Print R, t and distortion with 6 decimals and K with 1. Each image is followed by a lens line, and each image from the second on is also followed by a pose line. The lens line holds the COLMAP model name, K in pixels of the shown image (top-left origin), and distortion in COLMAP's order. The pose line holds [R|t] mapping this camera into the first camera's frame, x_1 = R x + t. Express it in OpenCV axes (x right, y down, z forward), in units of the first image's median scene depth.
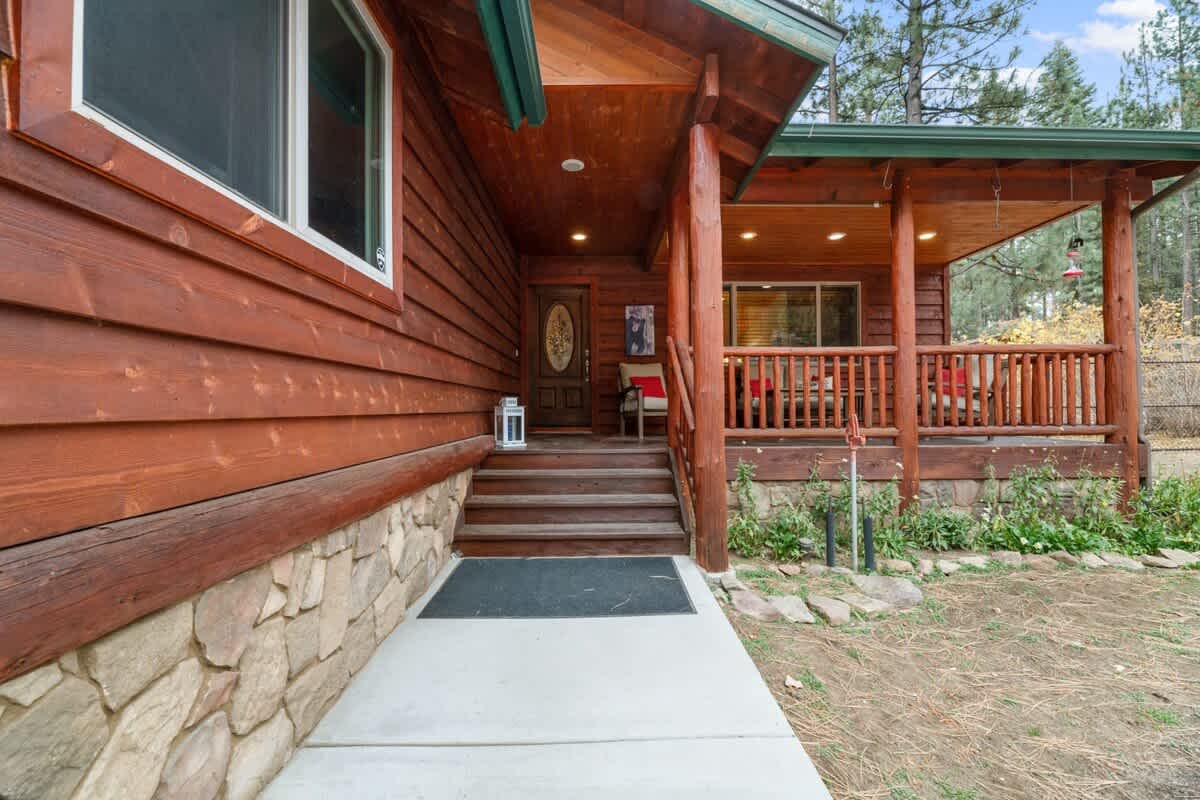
lens RADIAL K [[489.0, 0, 603.3], [0, 489.0, 400.0], [0, 0, 1]] dist [-0.001561, -0.000273]
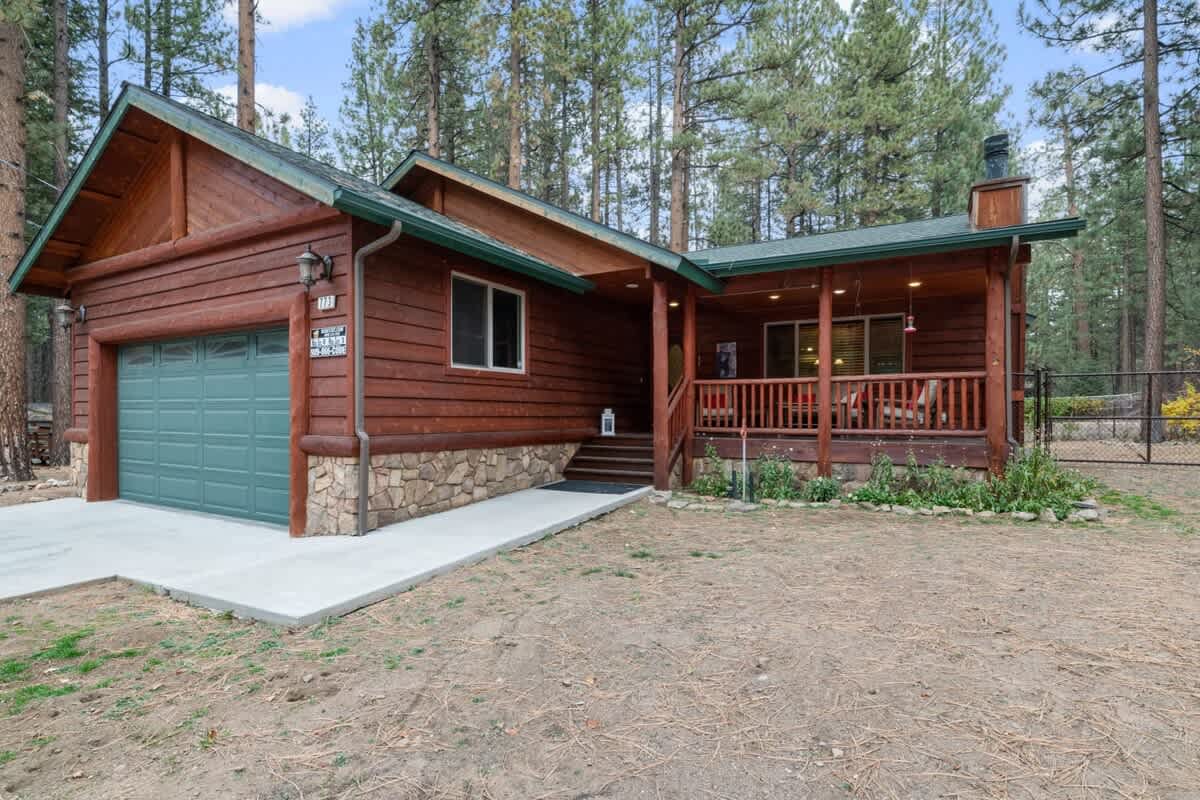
lens RADIAL K [[553.5, 0, 601.1], [0, 553.5, 407.0], [0, 0, 1]] dist [-0.002123, -0.000561]
pose [[0.866862, 0.002286, -0.498543, 0.944742], [0.000367, 0.999986, 0.005223, -0.025866], [0.498548, -0.004711, 0.866849, -0.963654]]
